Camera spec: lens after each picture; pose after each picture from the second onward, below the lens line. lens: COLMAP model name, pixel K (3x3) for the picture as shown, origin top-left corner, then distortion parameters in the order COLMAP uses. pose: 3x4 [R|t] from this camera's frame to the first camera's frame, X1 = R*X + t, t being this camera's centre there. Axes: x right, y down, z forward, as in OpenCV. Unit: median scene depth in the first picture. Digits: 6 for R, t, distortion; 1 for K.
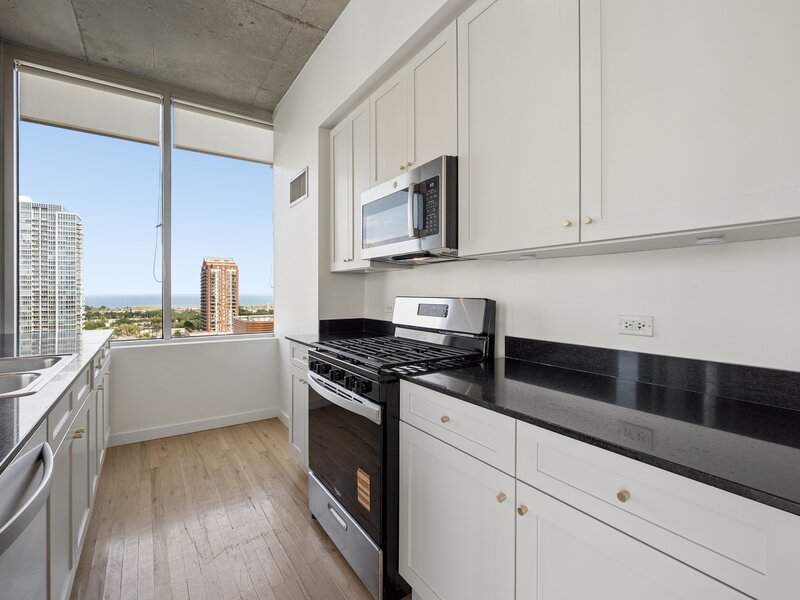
lens RADIAL K [[370.0, 0, 397.8], [0, 370.0, 297.4], [0, 0, 1]] dist [-0.003377, -0.000259]
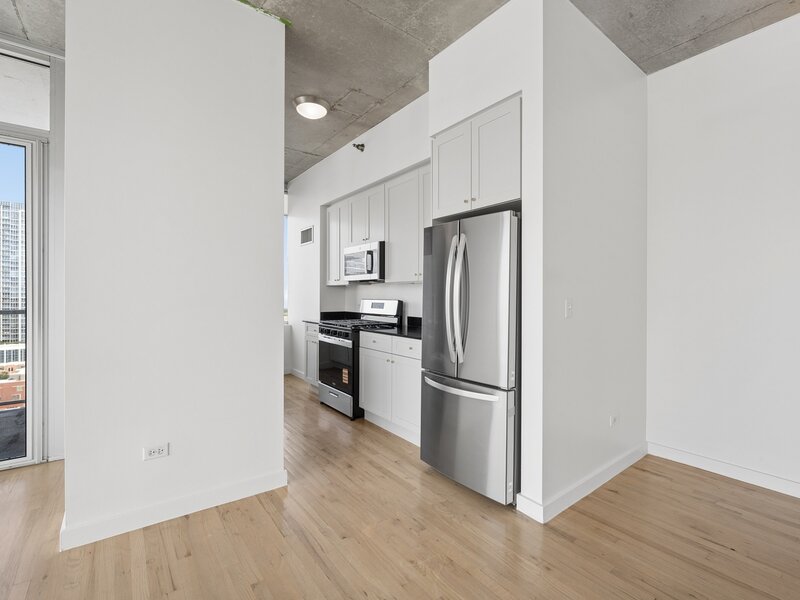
lens RADIAL K [[367.9, 0, 400.0], [0, 367.9, 300.0], [0, 0, 1]] dist [0.004222, 0.000631]
pose [[0.998129, 0.003213, 0.061064, 0.068017], [-0.003074, 0.999992, -0.002373, 0.005597], [-0.061071, 0.002181, 0.998131, -0.831264]]
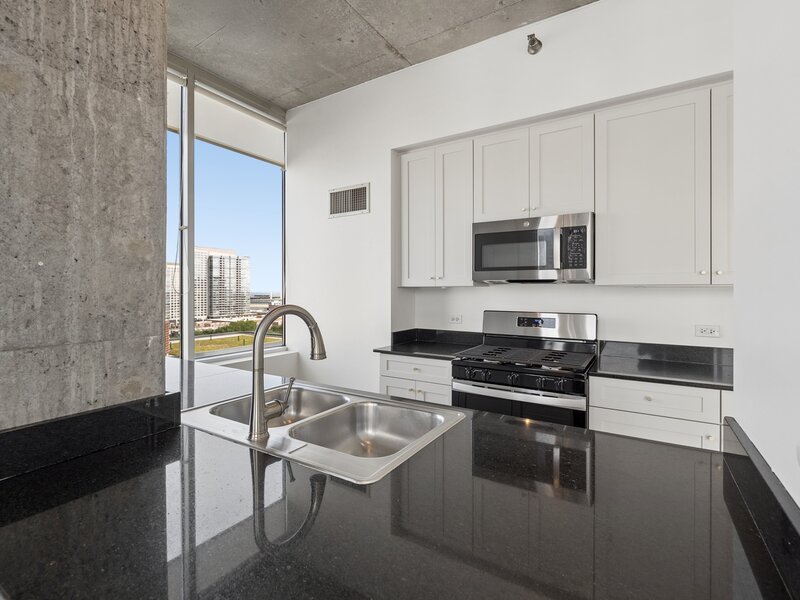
lens RADIAL K [[387.8, 0, 397.7], [0, 387.8, 294.1], [0, 0, 1]] dist [0.001591, 0.000172]
pose [[0.911287, -0.003476, 0.411757, -0.652894], [0.005301, 0.999981, -0.003290, -0.044714], [-0.411738, 0.005181, 0.911288, -0.013534]]
